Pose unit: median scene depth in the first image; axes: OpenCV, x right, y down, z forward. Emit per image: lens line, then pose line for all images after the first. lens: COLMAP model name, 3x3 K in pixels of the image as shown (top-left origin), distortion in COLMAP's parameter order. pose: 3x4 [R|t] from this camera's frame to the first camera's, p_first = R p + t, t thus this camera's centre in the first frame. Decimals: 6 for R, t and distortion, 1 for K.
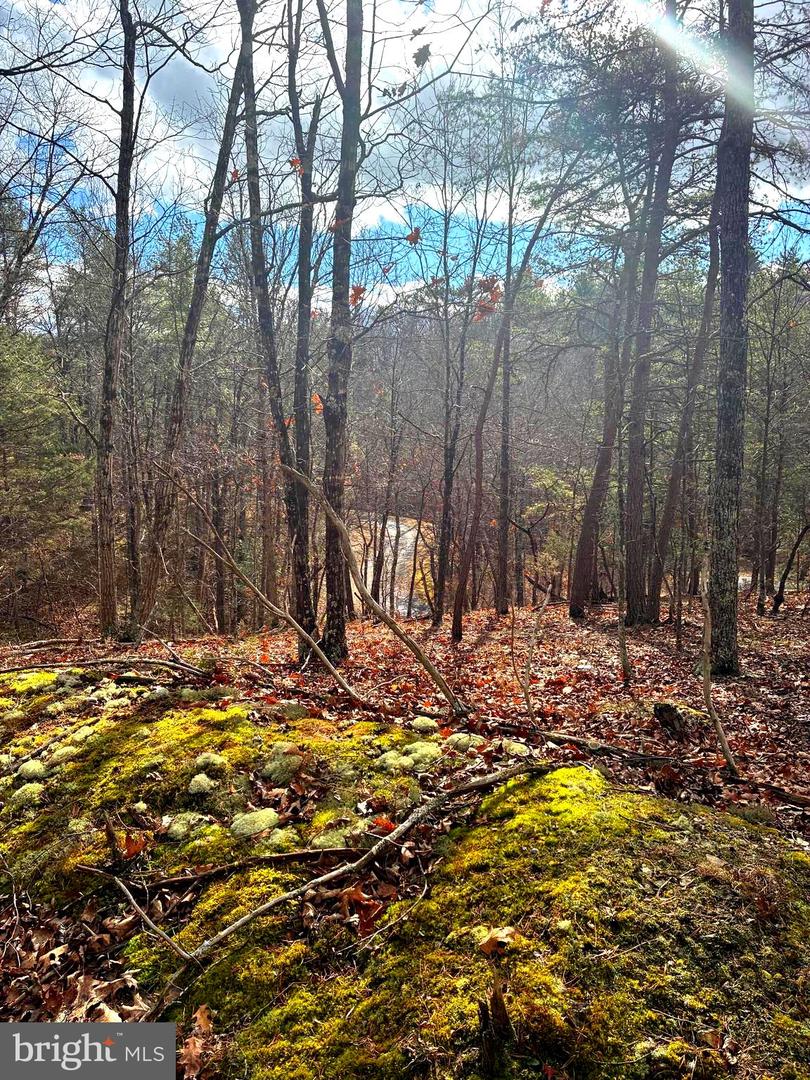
lens RADIAL K [[808.0, 0, 405.3], [0, 808.0, 524.2], [0, 0, 1]] dist [0.003403, -0.044719]
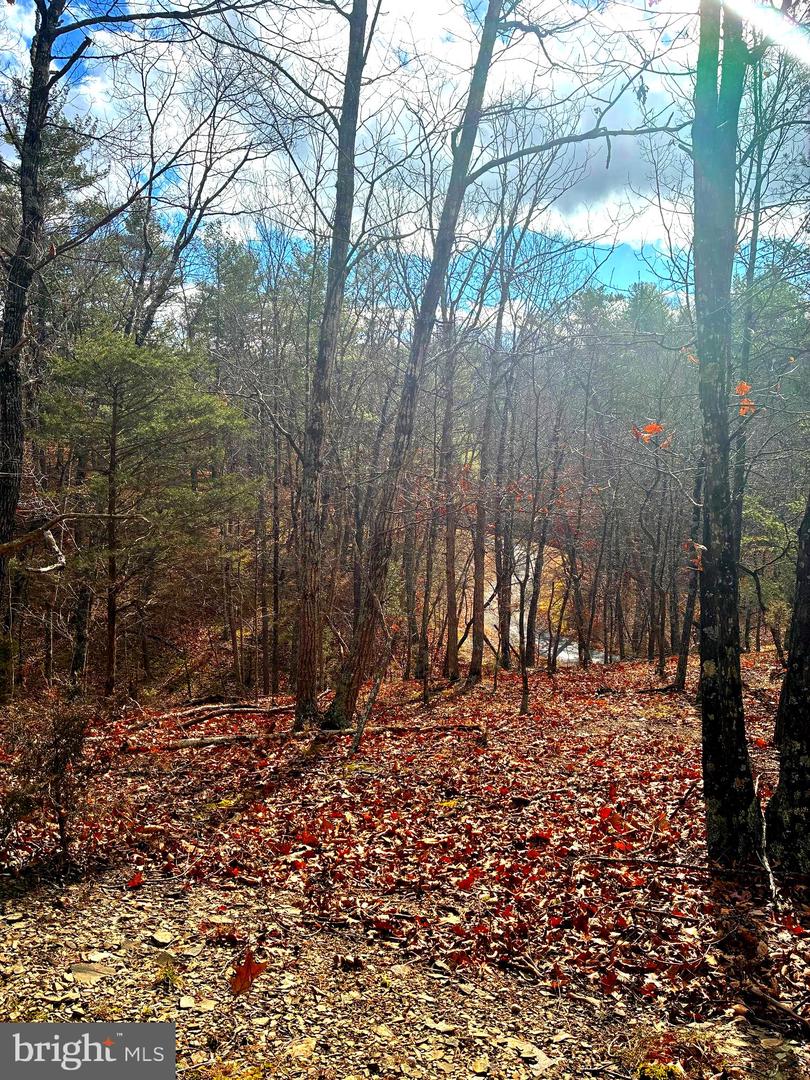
lens RADIAL K [[808.0, 0, 405.3], [0, 808.0, 524.2], [0, 0, 1]] dist [0.003403, -0.044719]
pose [[0.991609, 0.022264, -0.127342, -0.101828], [-0.025329, 0.999426, -0.022496, -0.014060], [0.126768, 0.025533, 0.991604, 0.144727]]
